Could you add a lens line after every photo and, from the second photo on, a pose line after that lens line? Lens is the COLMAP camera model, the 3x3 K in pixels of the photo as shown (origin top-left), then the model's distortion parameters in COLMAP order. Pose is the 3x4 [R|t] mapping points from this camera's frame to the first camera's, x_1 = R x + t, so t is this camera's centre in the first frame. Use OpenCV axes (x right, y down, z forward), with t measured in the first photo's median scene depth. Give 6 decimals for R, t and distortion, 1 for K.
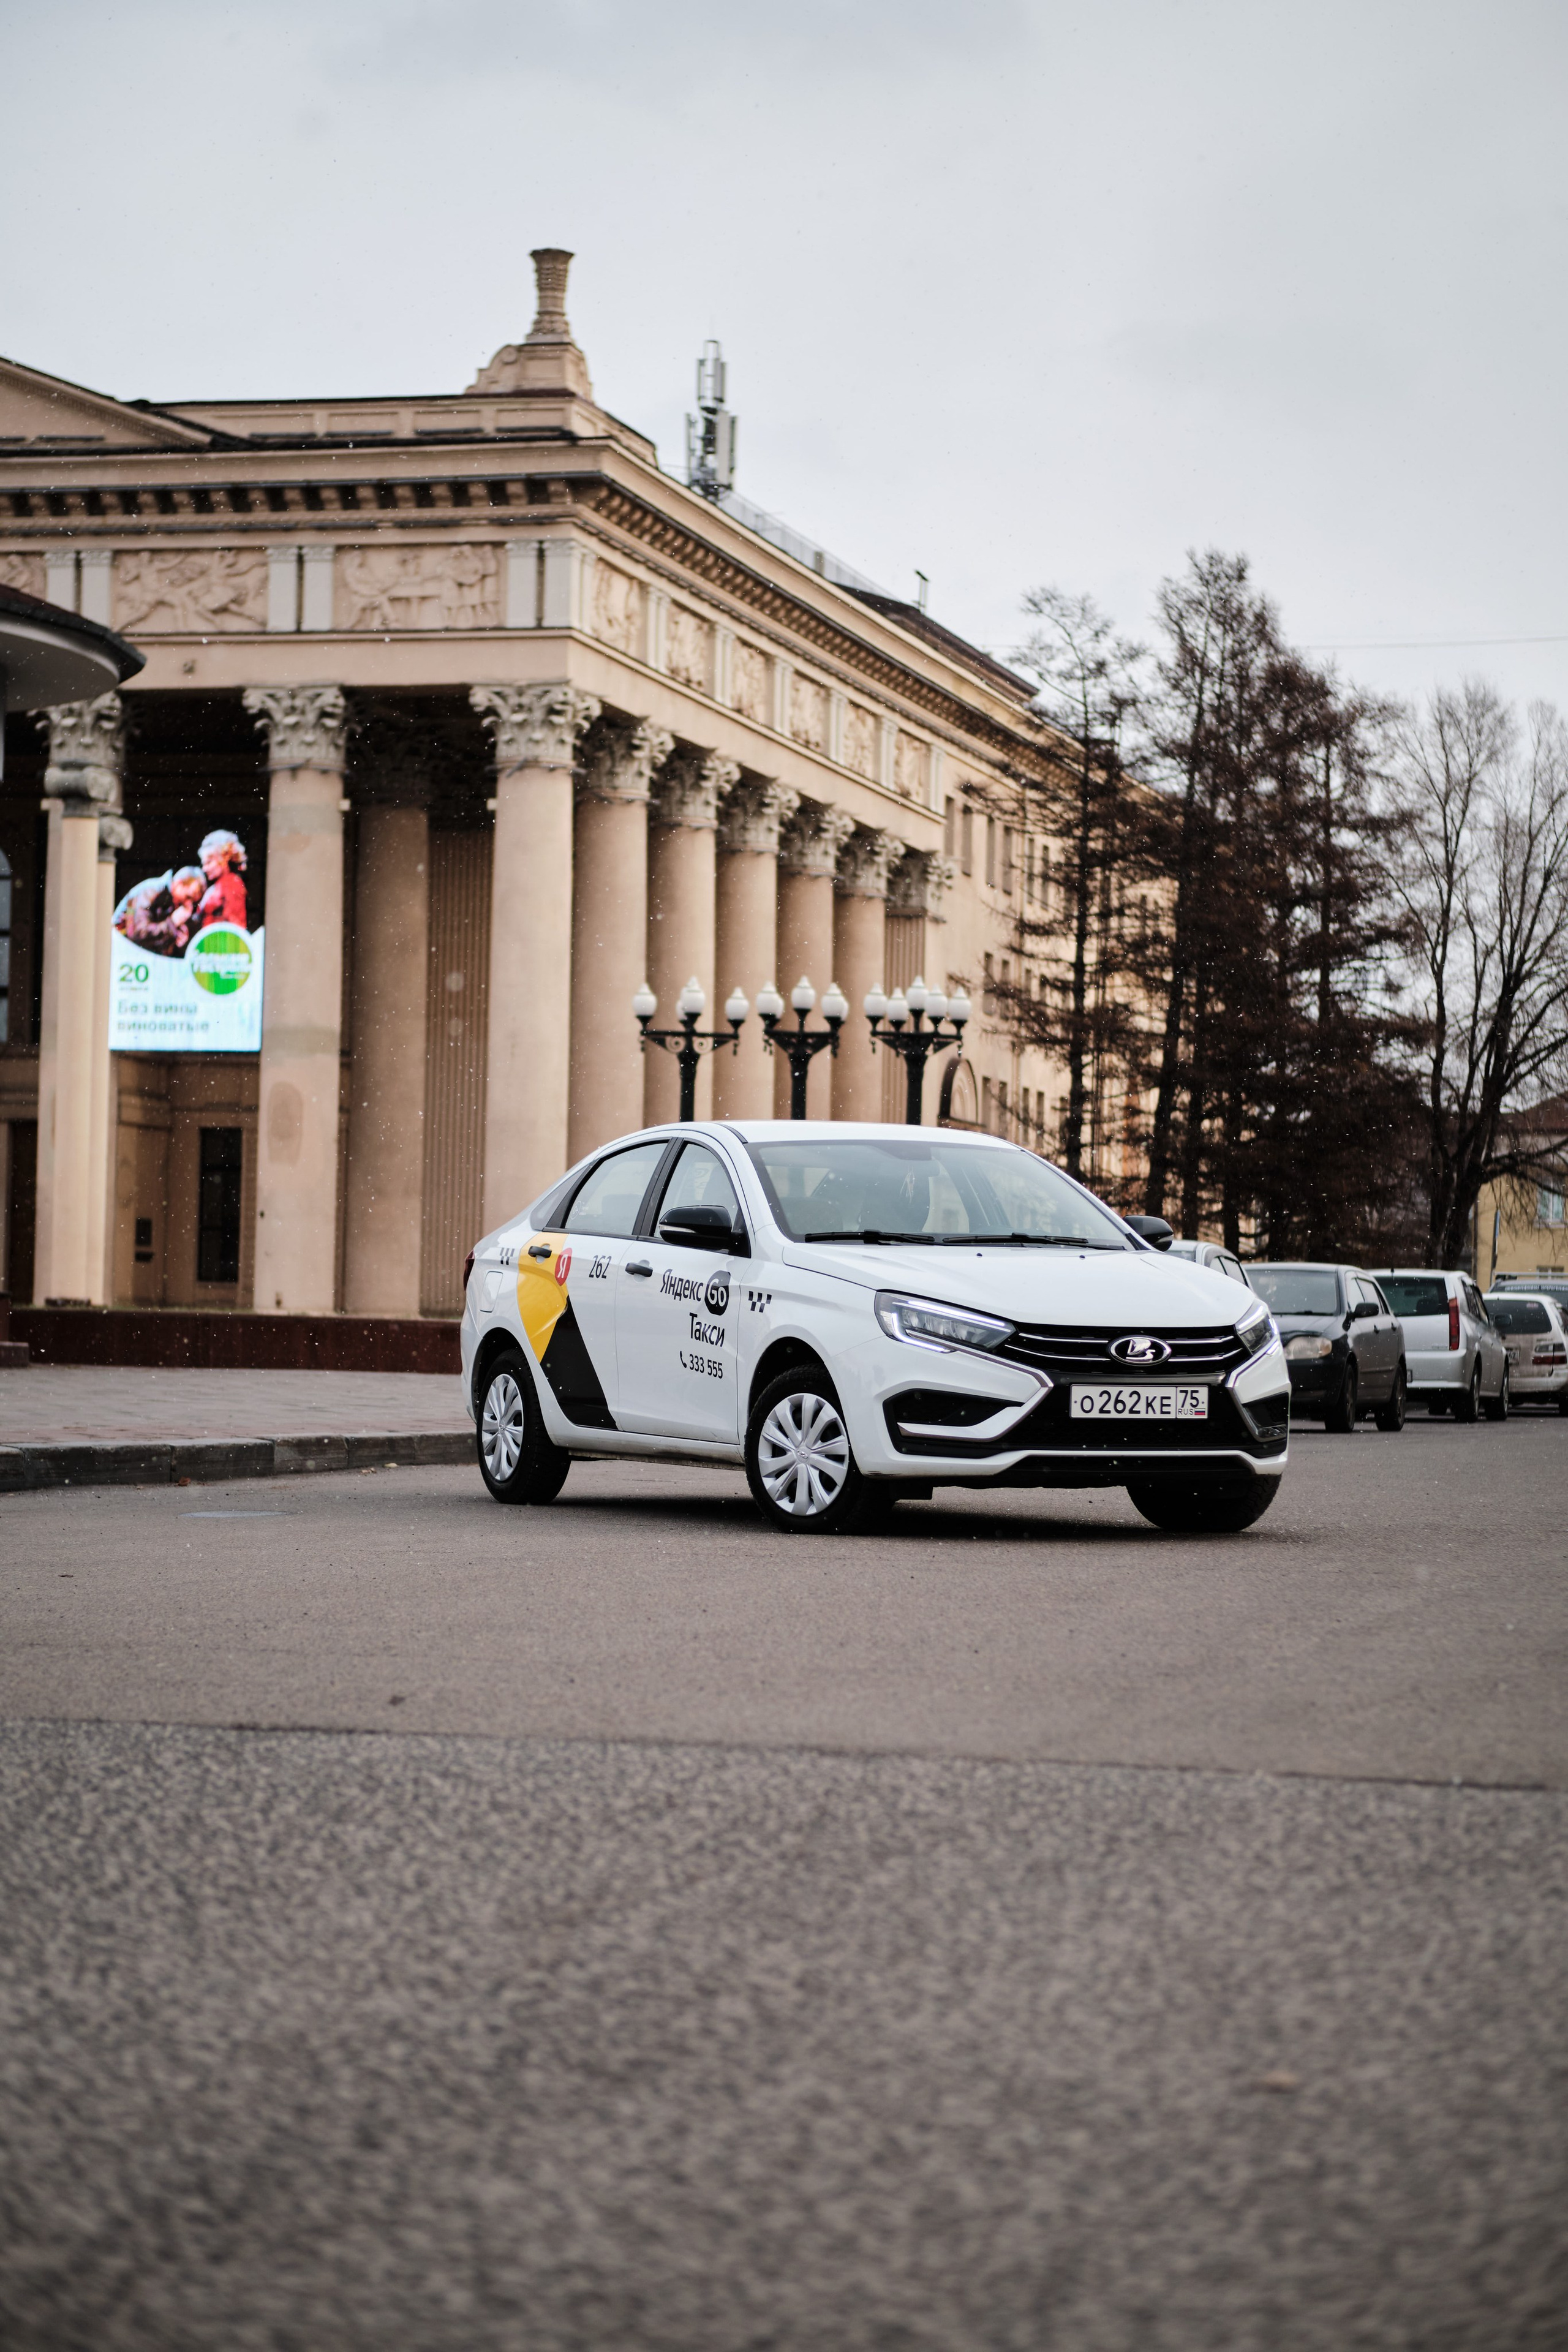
lens RADIAL K [[5080.1, 0, 788.5], [0, 5080.1, 1096.8], [0, 0, 1]] dist [0.273462, 0.000000]
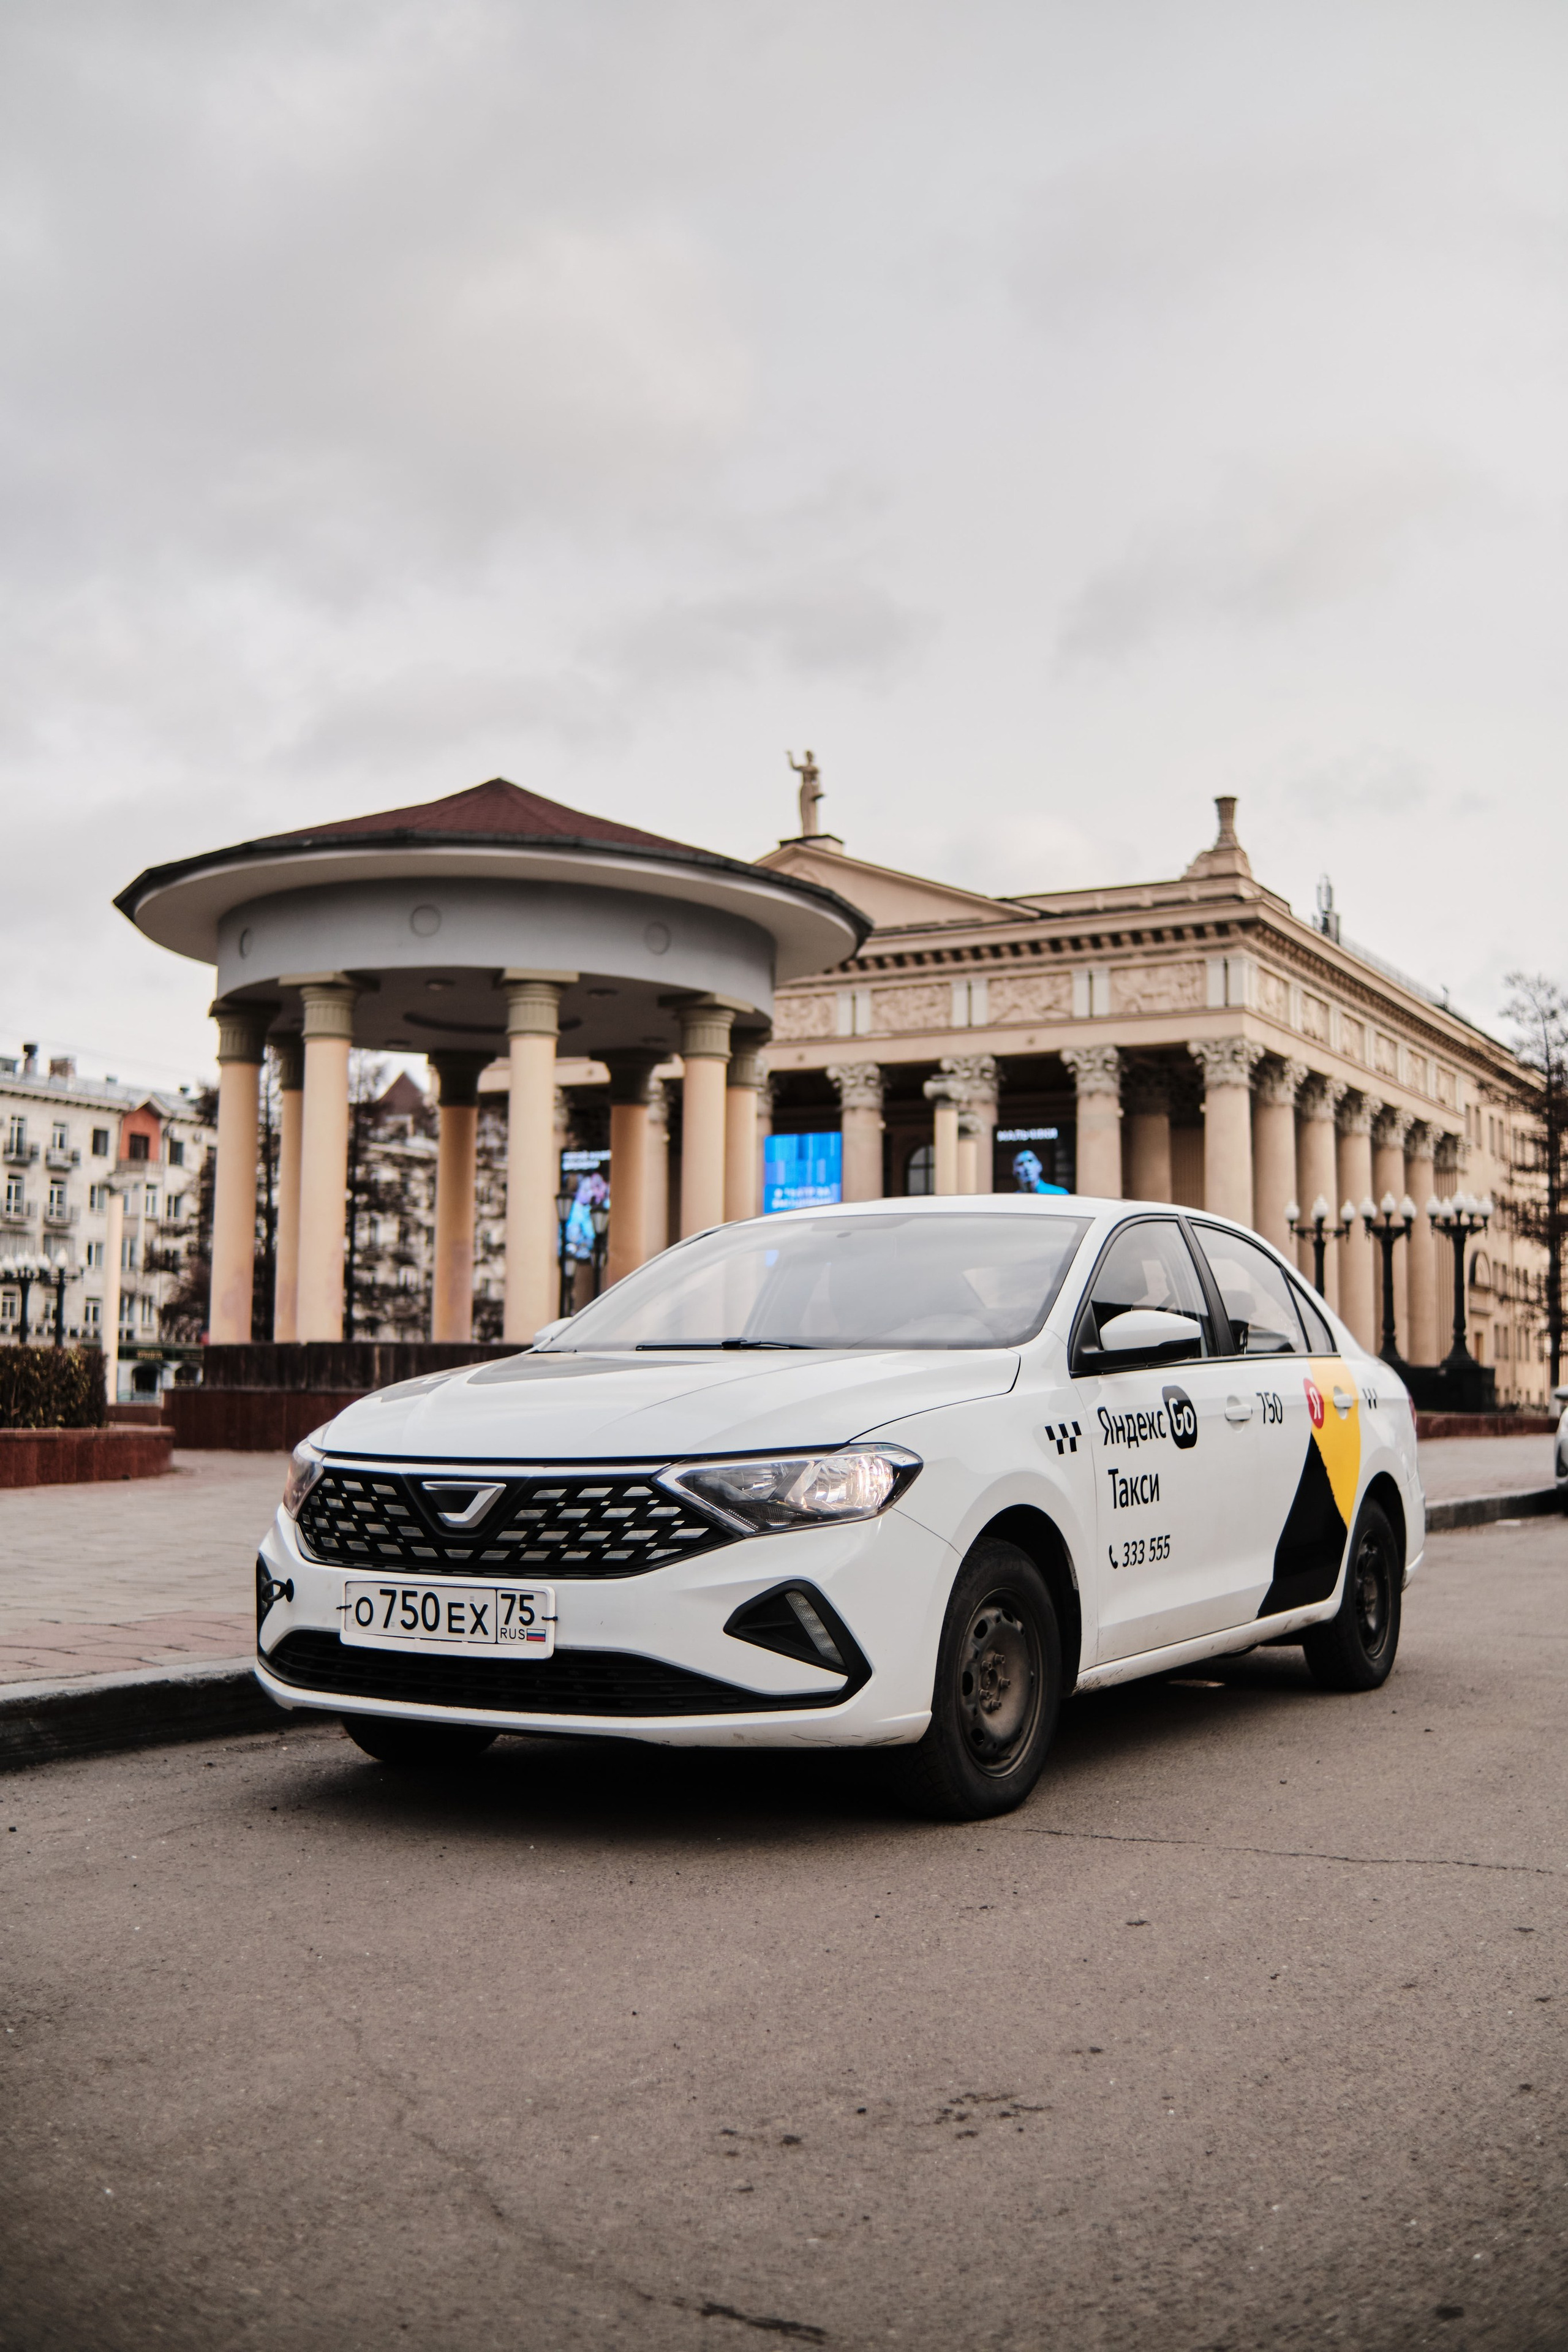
lens RADIAL K [[2471.7, 0, 755.5], [0, 2471.7, 1161.6], [0, 0, 1]] dist [-0.052139, 0.000000]
pose [[0.968518, -0.037166, -0.246155, 0.002810], [0.024308, 0.998187, -0.055070, 0.008157], [0.247755, 0.047353, 0.967665, 0.256964]]
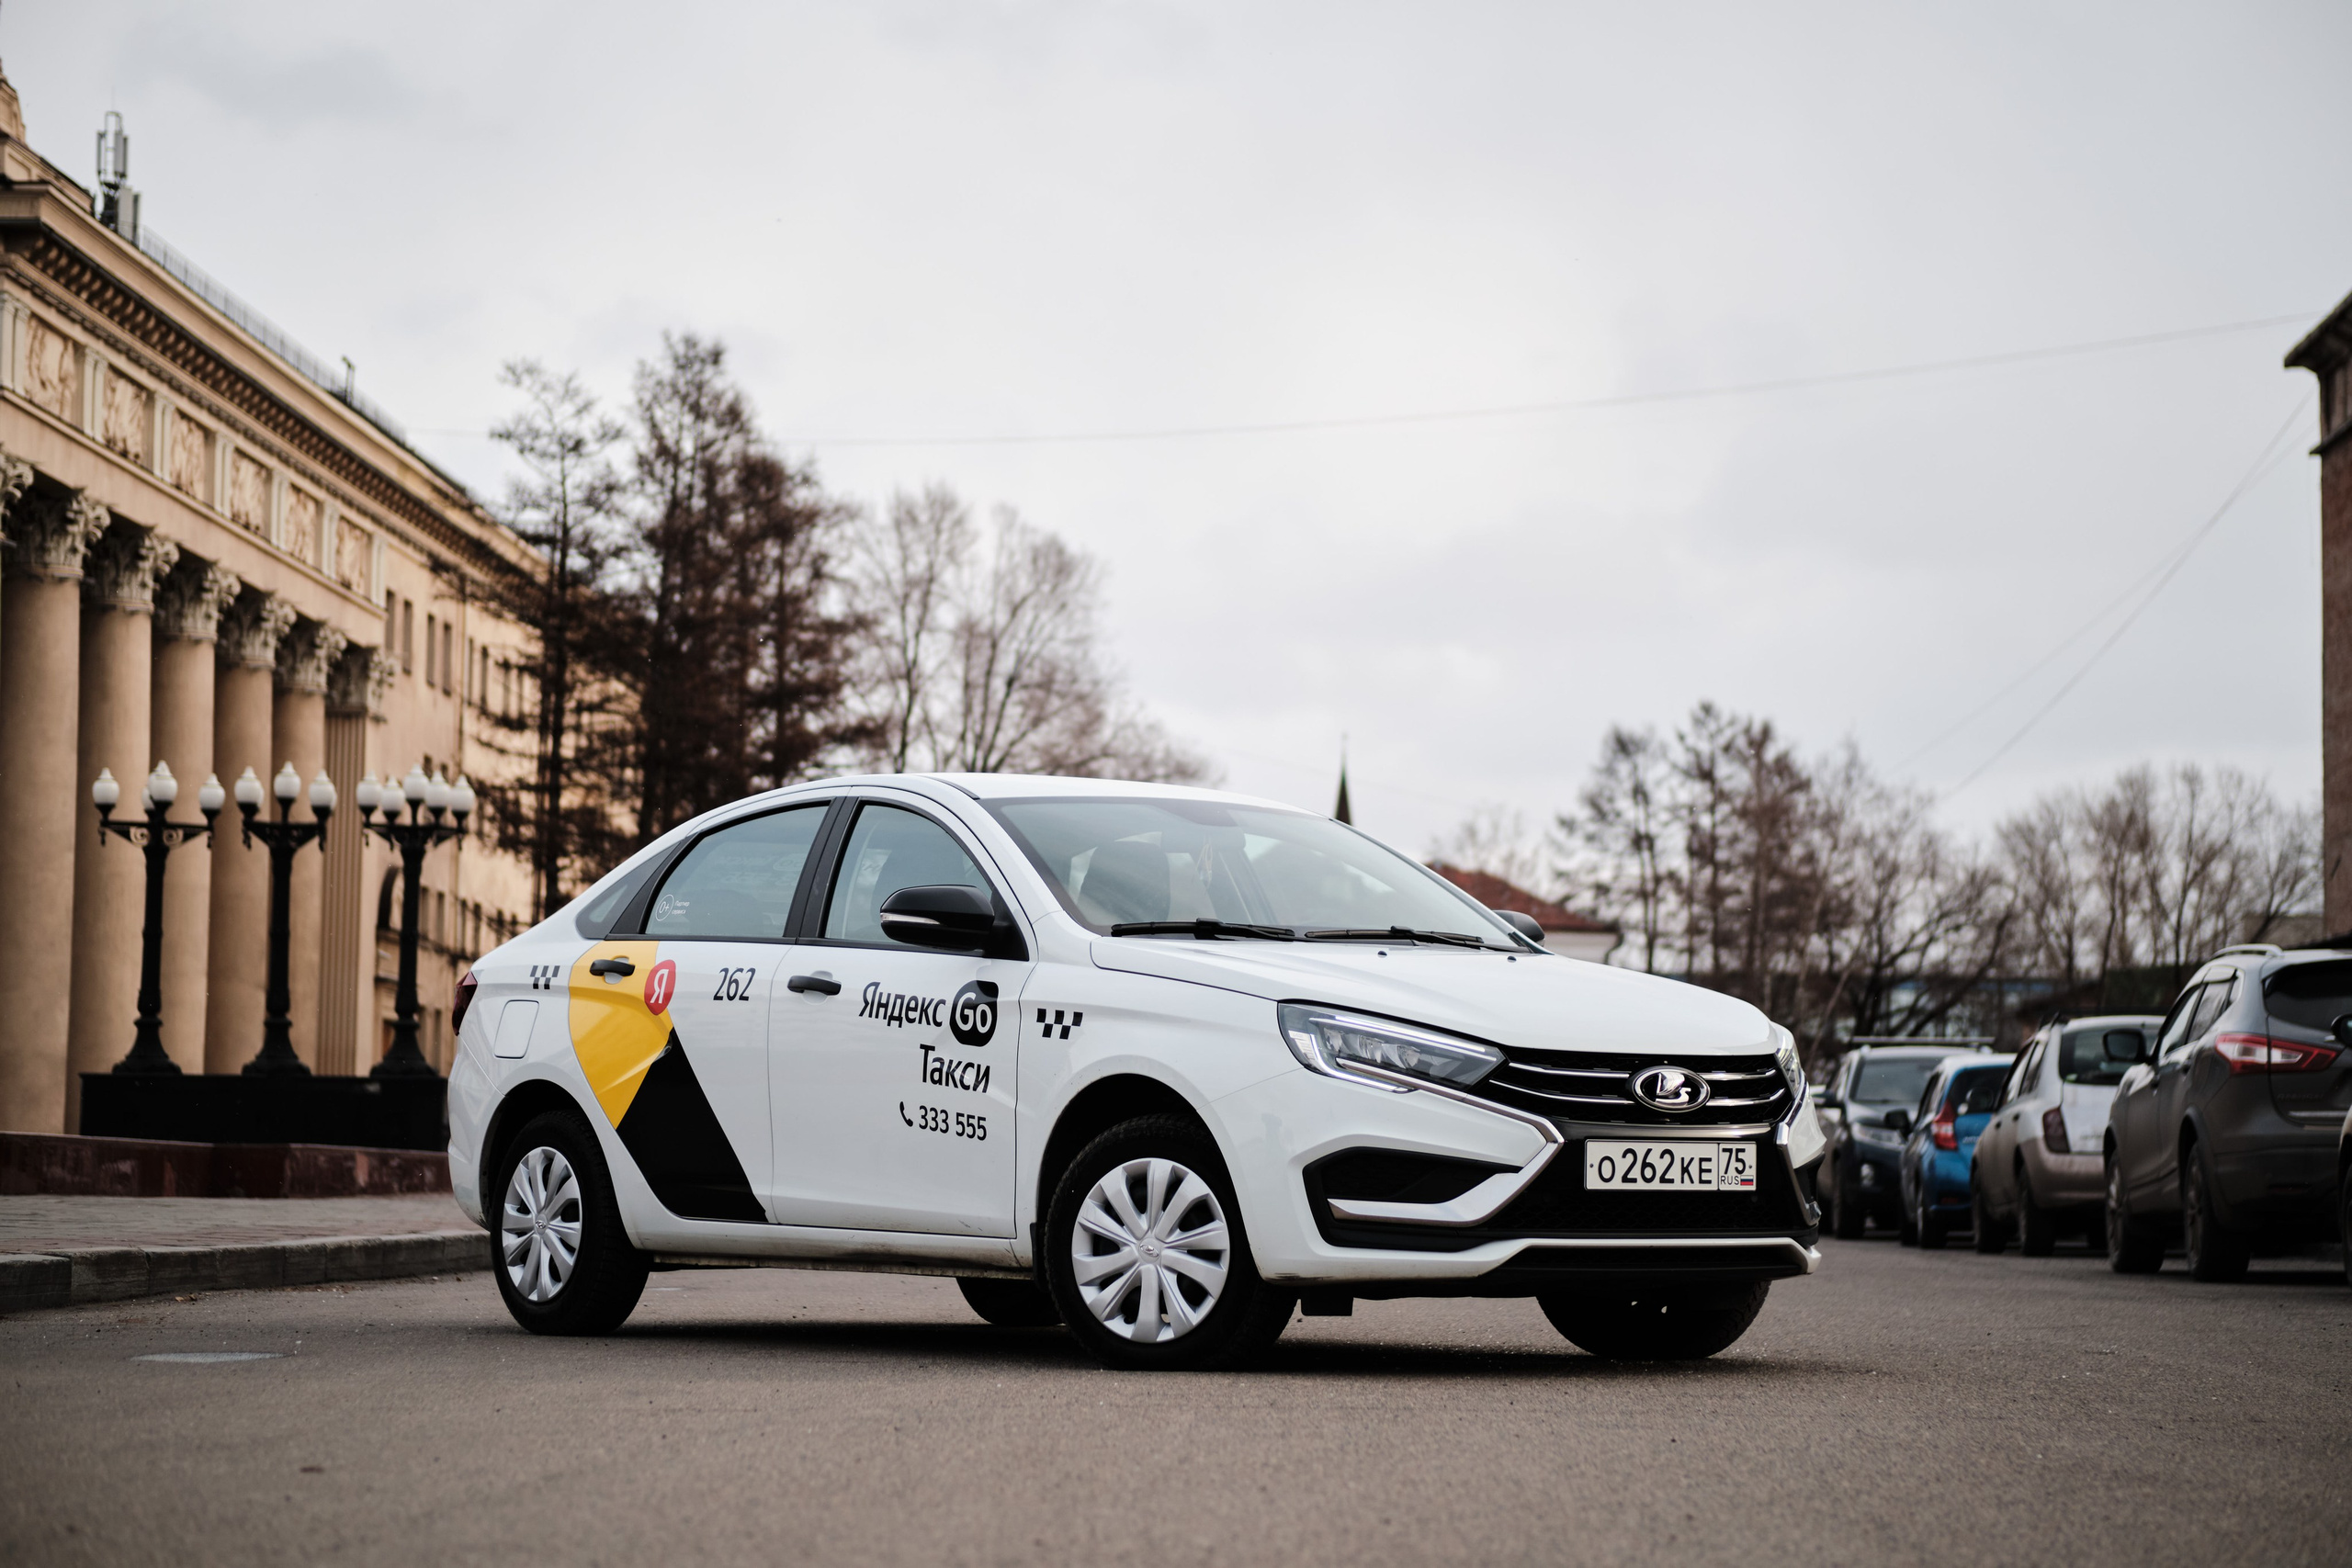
lens RADIAL K [[5079.6, 0, 1166.8], [0, 5079.6, 734.6], [0, 0, 1]] dist [0.273462, 0.000000]
pose [[0.980392, 0.009206, 0.196842, -0.035944], [-0.001957, 0.999314, -0.036989, 0.007794], [-0.197048, 0.035879, 0.979737, 0.097396]]
